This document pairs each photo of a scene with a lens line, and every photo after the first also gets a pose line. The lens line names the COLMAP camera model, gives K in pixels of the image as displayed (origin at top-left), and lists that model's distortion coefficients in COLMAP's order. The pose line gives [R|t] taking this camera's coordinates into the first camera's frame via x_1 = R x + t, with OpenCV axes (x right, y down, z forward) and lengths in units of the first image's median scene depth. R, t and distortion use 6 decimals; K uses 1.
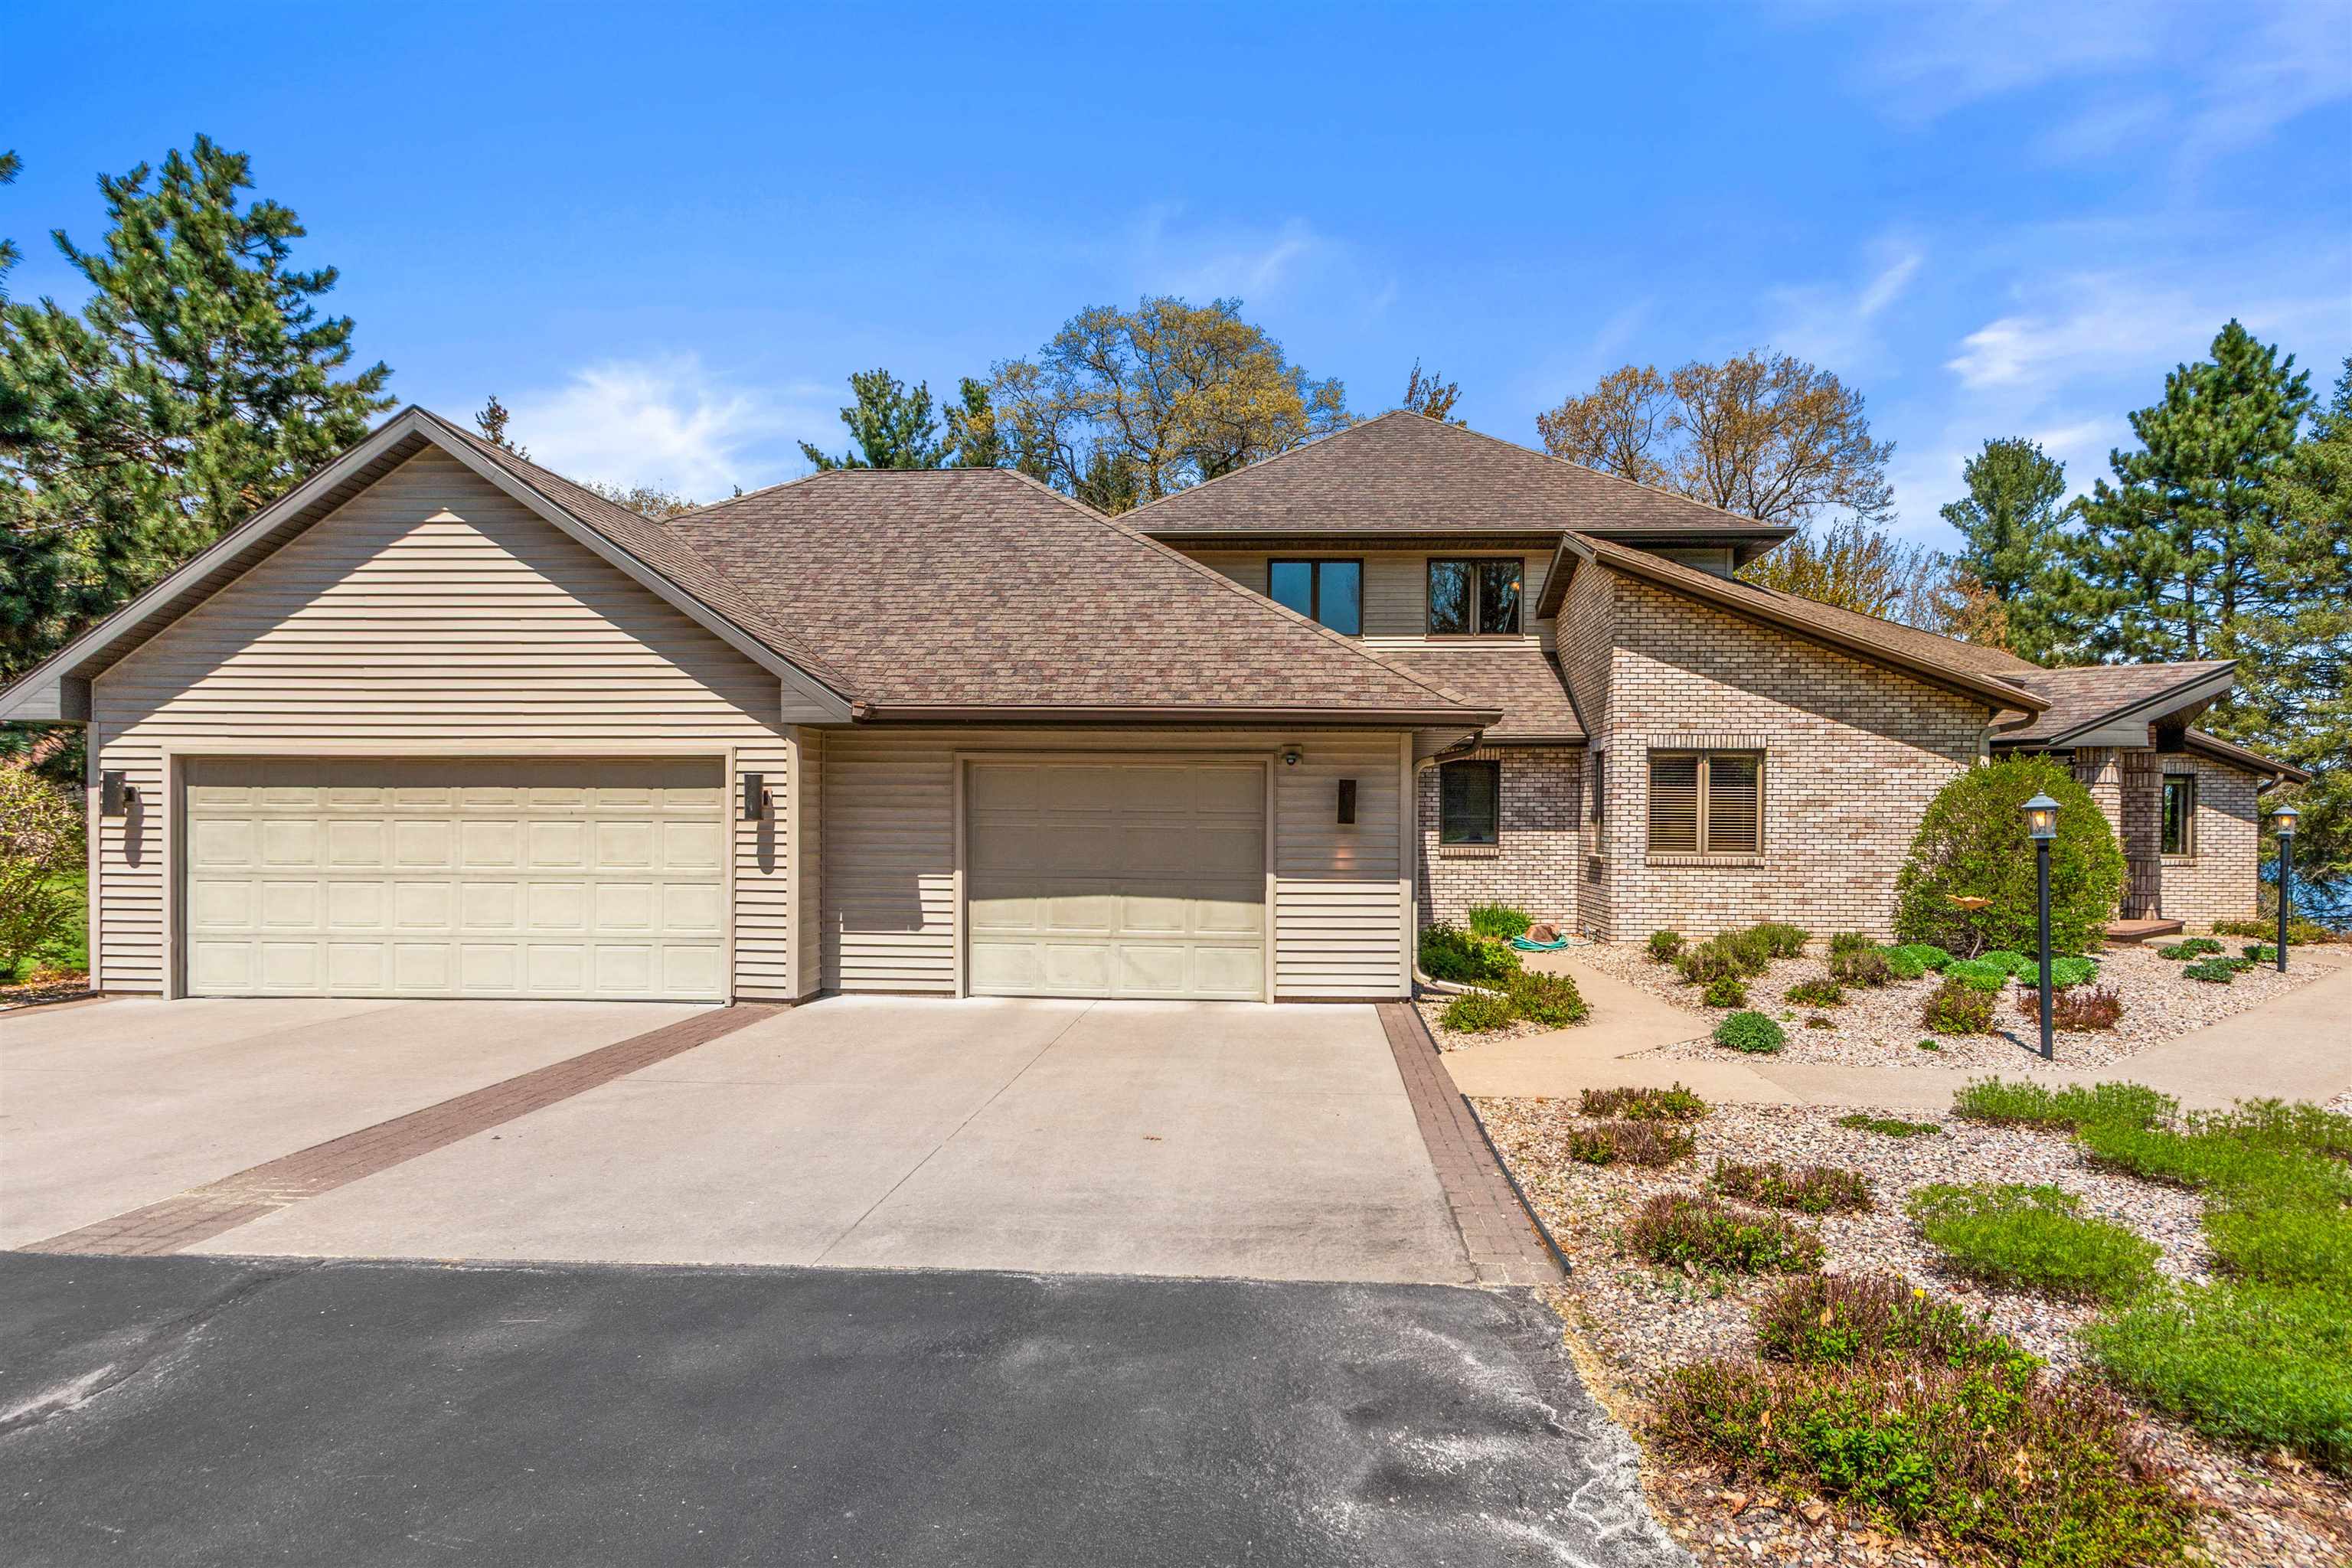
lens RADIAL K [[1208.6, 0, 1173.0], [0, 1208.6, 793.5], [0, 0, 1]] dist [0.004791, -0.002598]
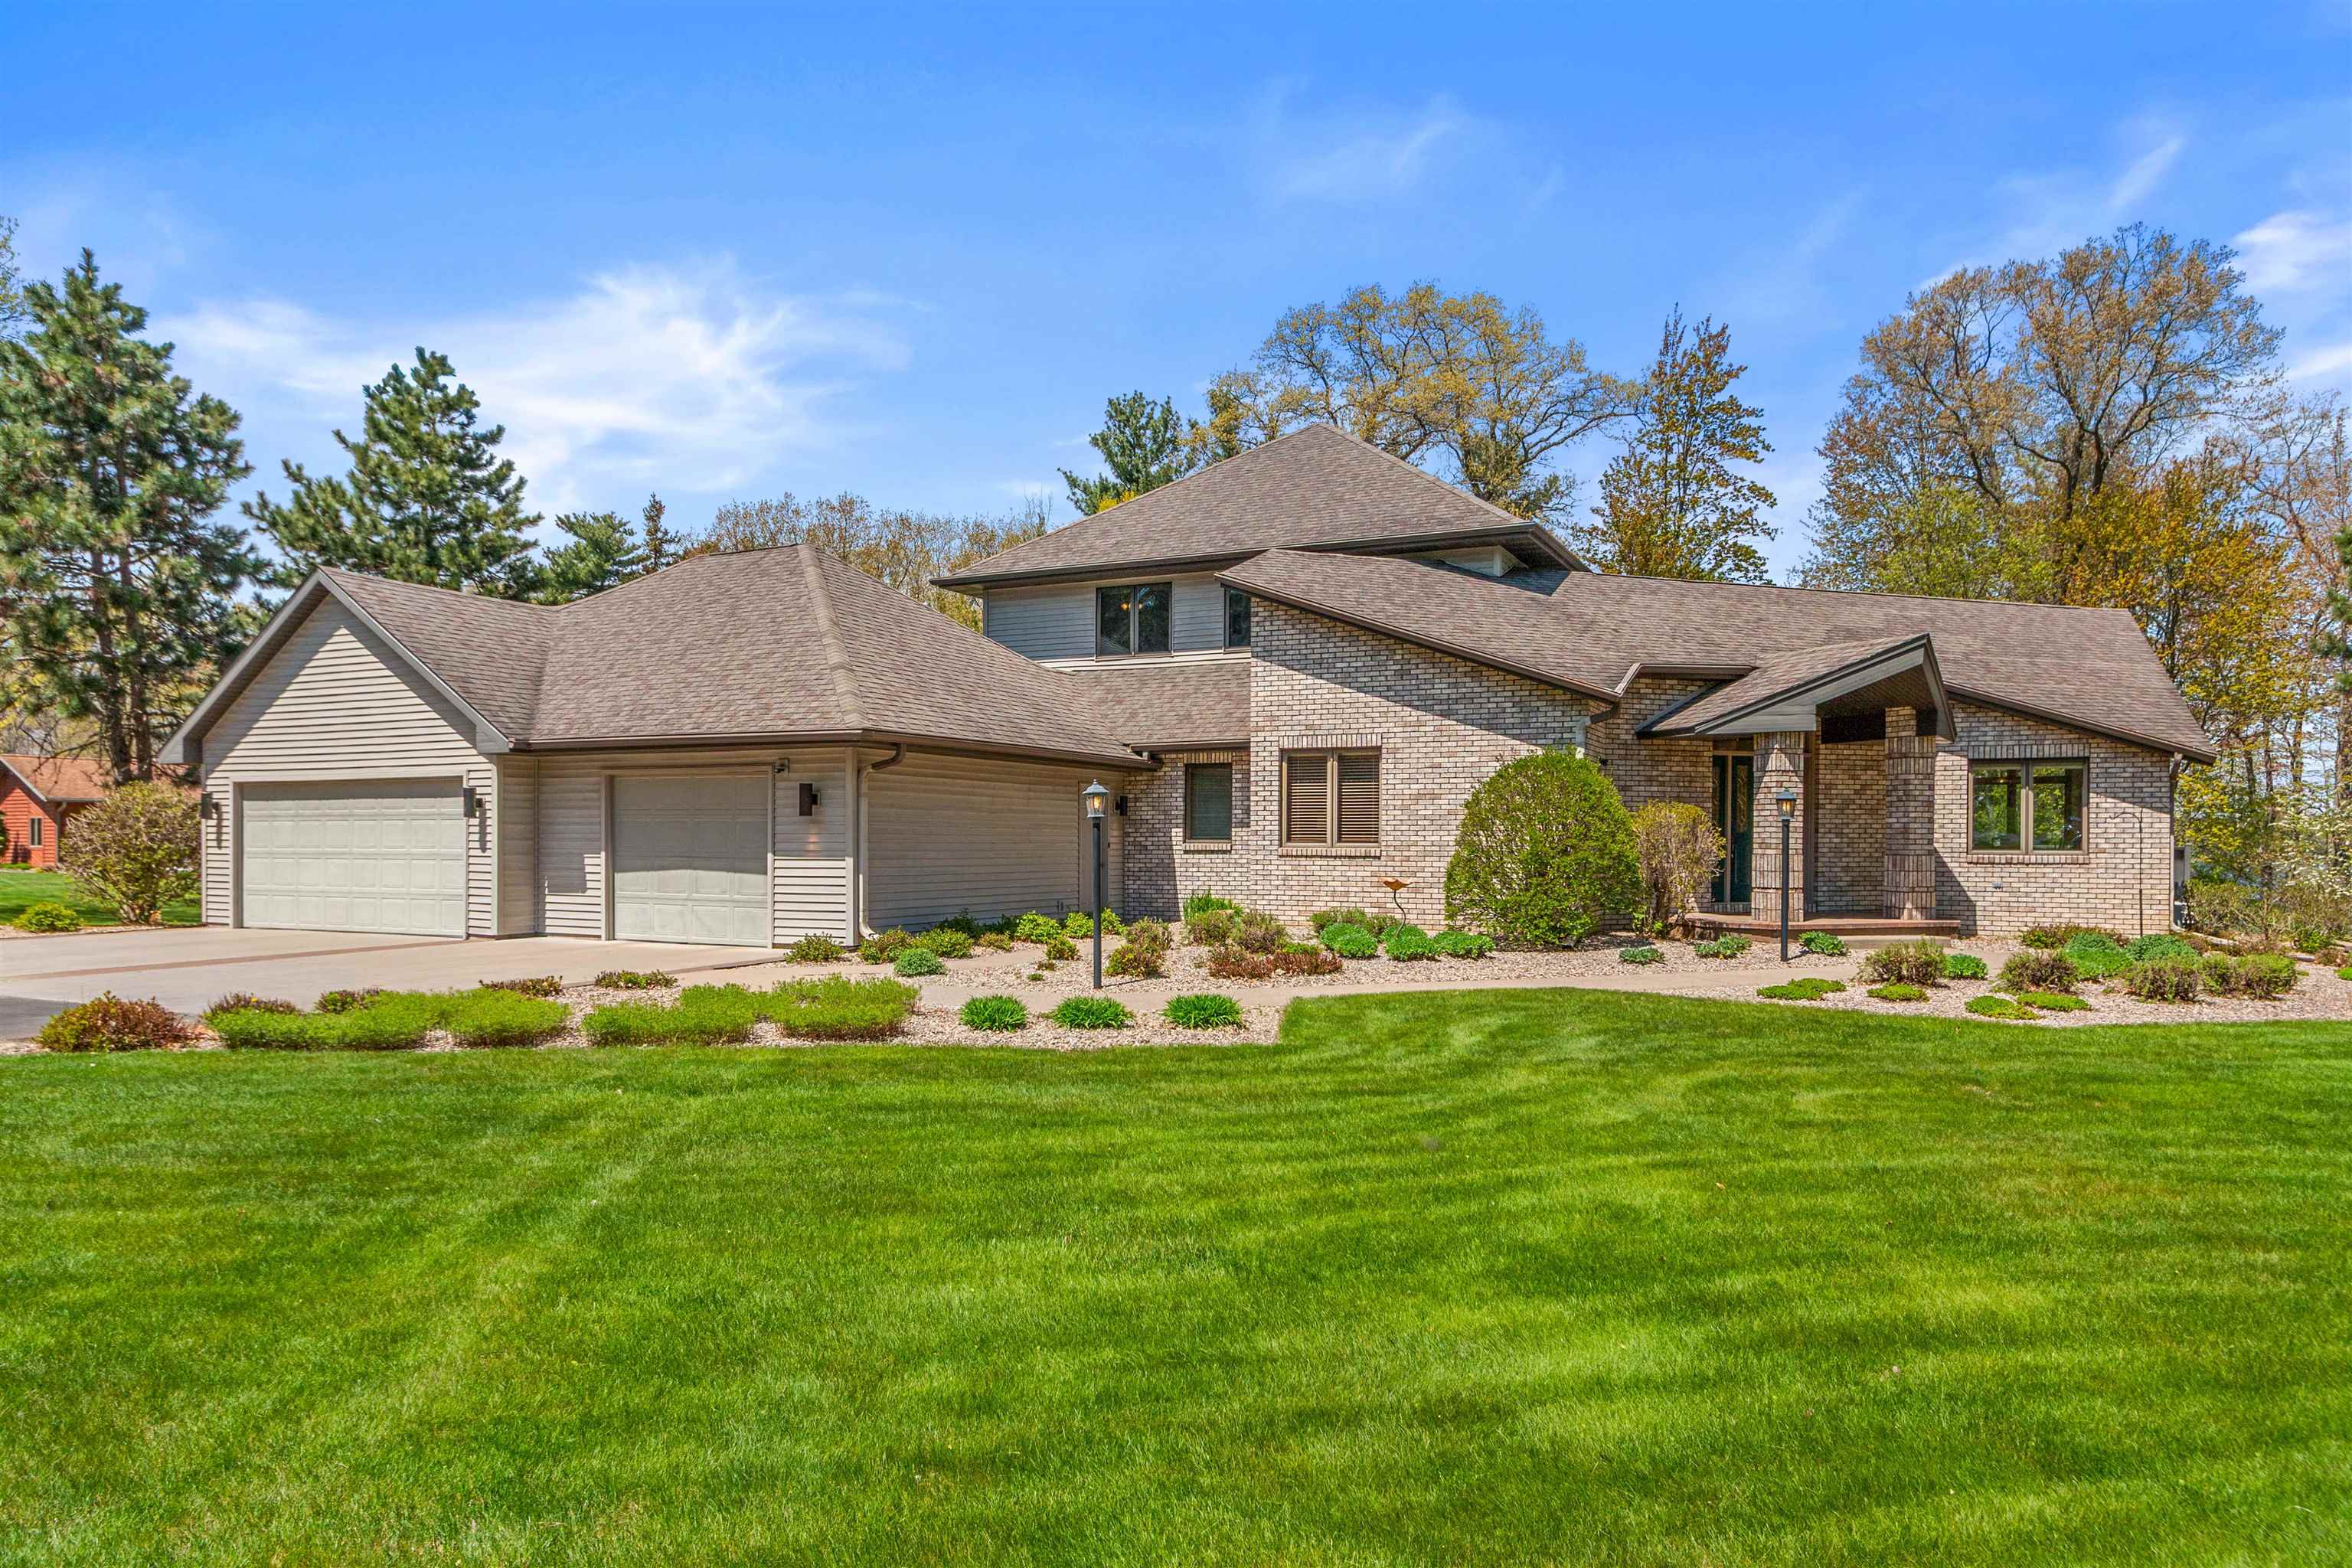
lens RADIAL K [[1369.7, 0, 1181.7], [0, 1369.7, 786.1], [0, 0, 1]] dist [-0.000267, 0.000809]
pose [[0.925522, -0.019188, -0.378208, 0.783087], [0.013130, 0.999741, -0.018591, 0.018255], [0.378467, 0.012241, 0.925534, -0.182091]]
